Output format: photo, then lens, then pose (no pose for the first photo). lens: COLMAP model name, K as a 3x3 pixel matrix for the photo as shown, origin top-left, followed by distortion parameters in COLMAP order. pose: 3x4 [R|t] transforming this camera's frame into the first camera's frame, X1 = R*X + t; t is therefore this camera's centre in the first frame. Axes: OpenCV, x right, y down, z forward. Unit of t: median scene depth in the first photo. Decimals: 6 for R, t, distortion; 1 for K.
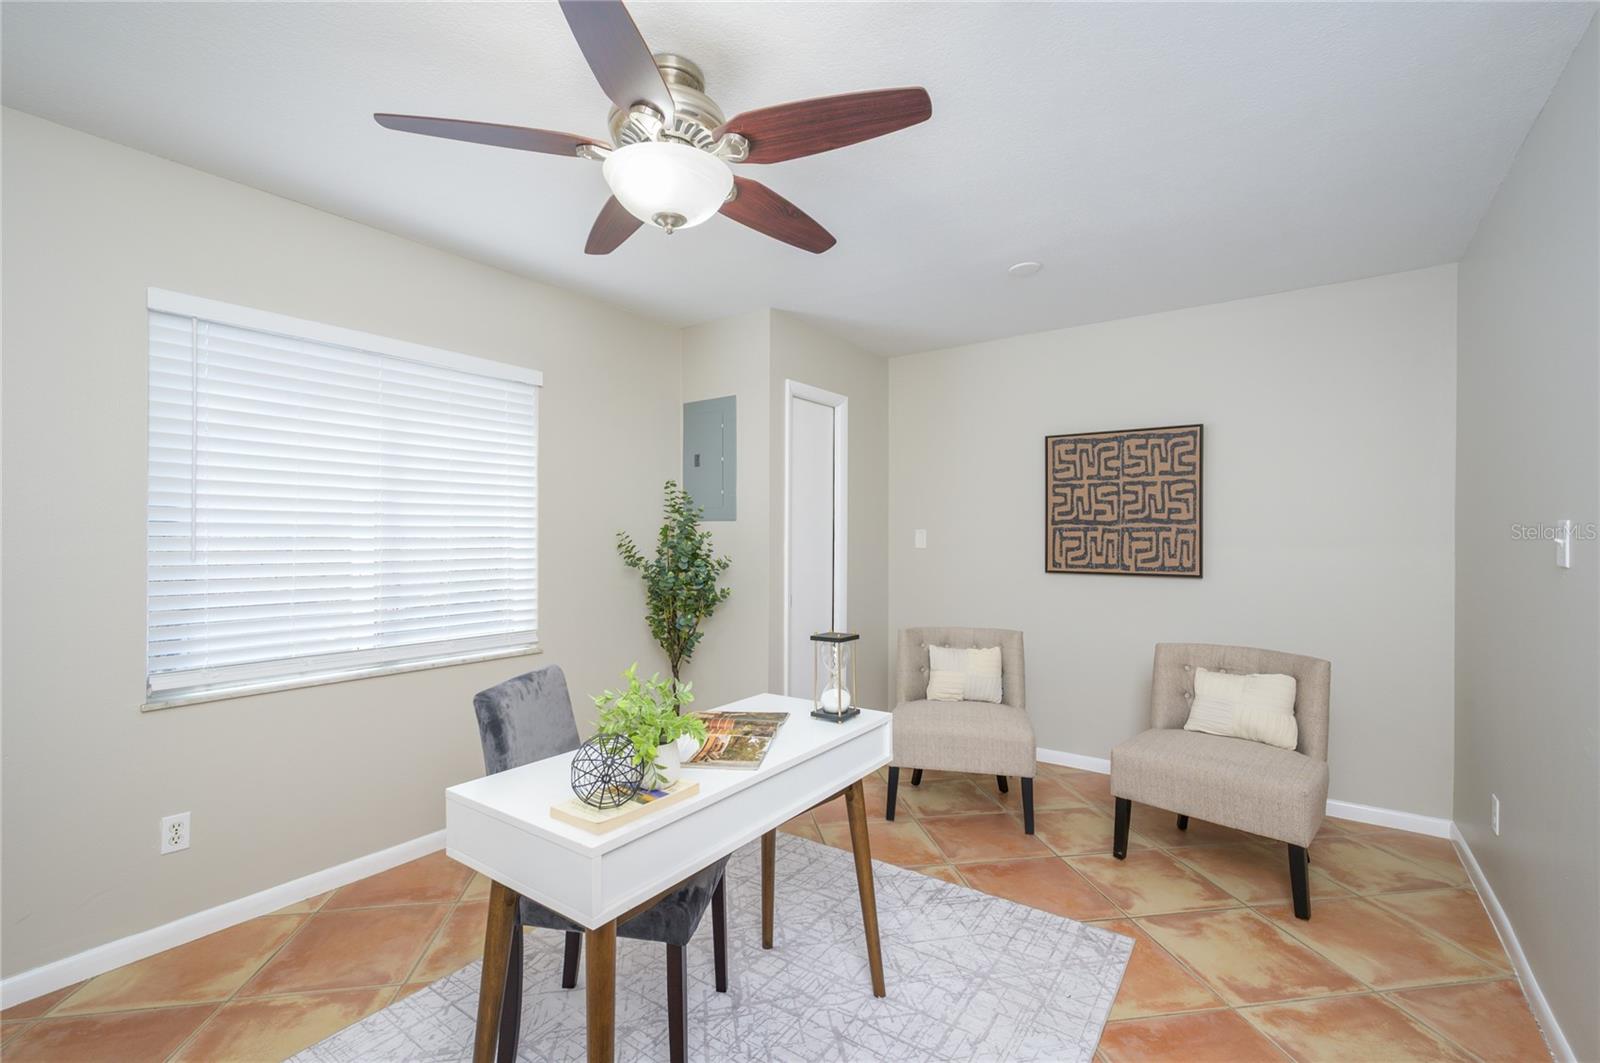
lens RADIAL K [[693.4, 0, 802.4], [0, 693.4, 535.9], [0, 0, 1]] dist [0.000450, 0.000051]
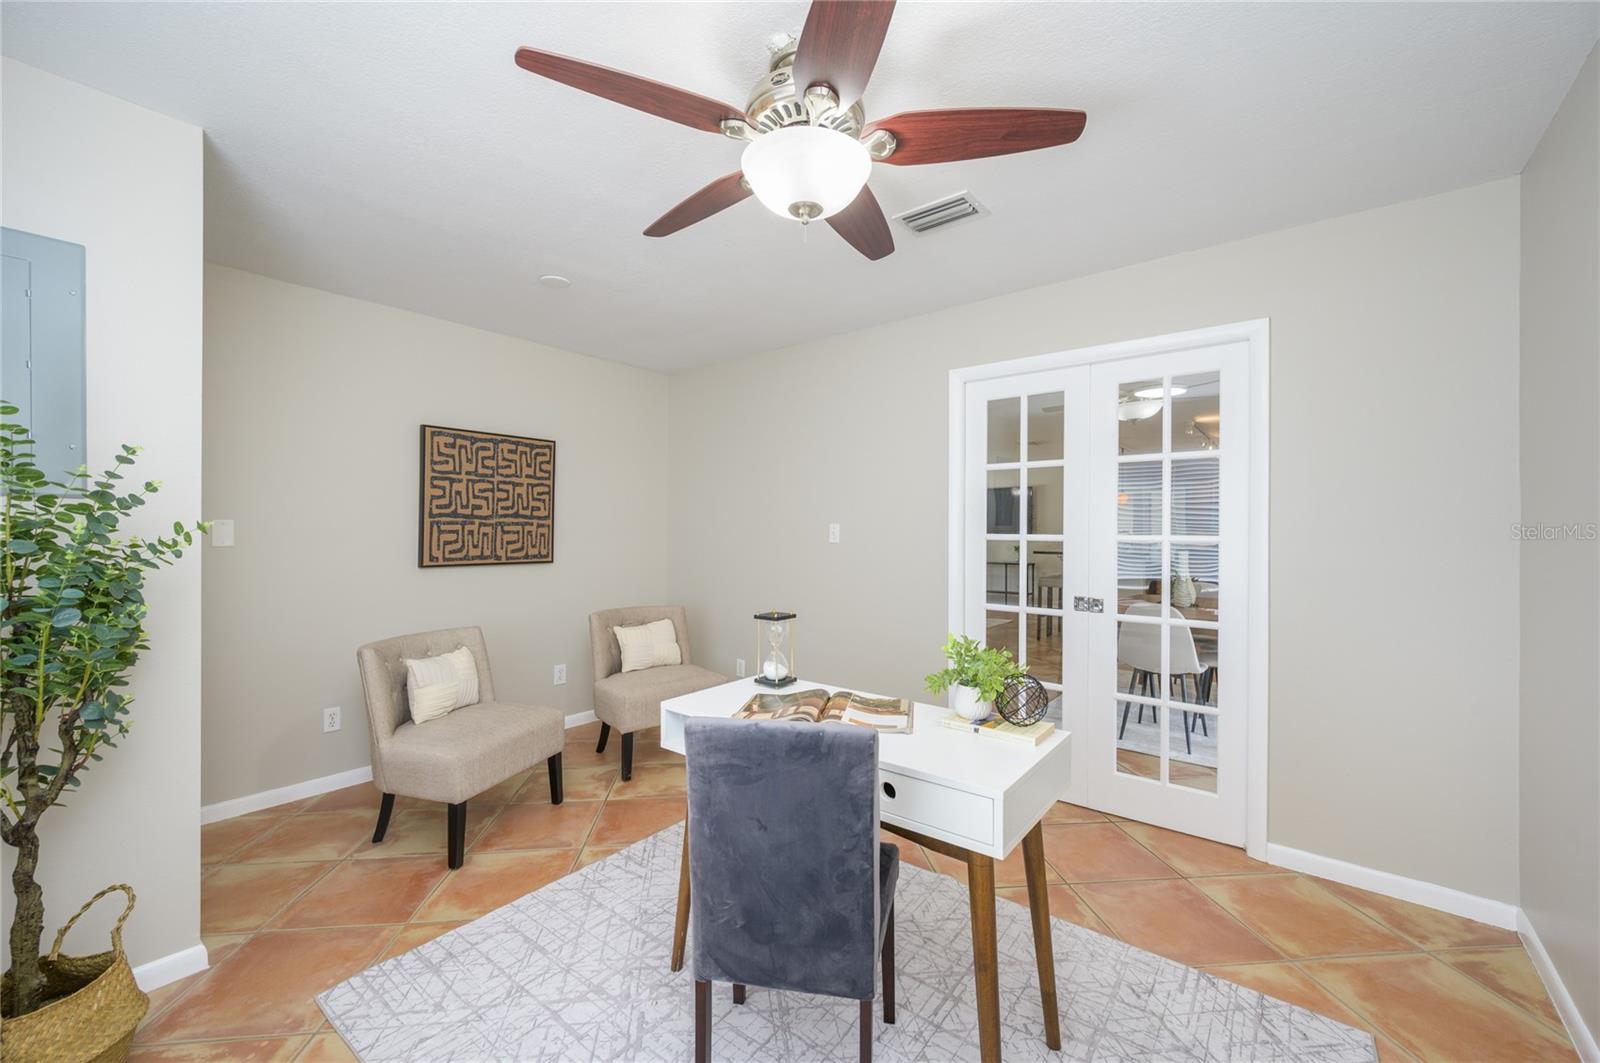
lens RADIAL K [[637.7, 0, 802.3], [0, 637.7, 531.6], [0, 0, 1]] dist [-0.000358, 0.000074]
pose [[0.052902, -0.002875, 0.998596, -0.524063], [-0.002362, 0.999993, 0.003004, -0.000682], [-0.998597, -0.002517, 0.052894, 0.456174]]
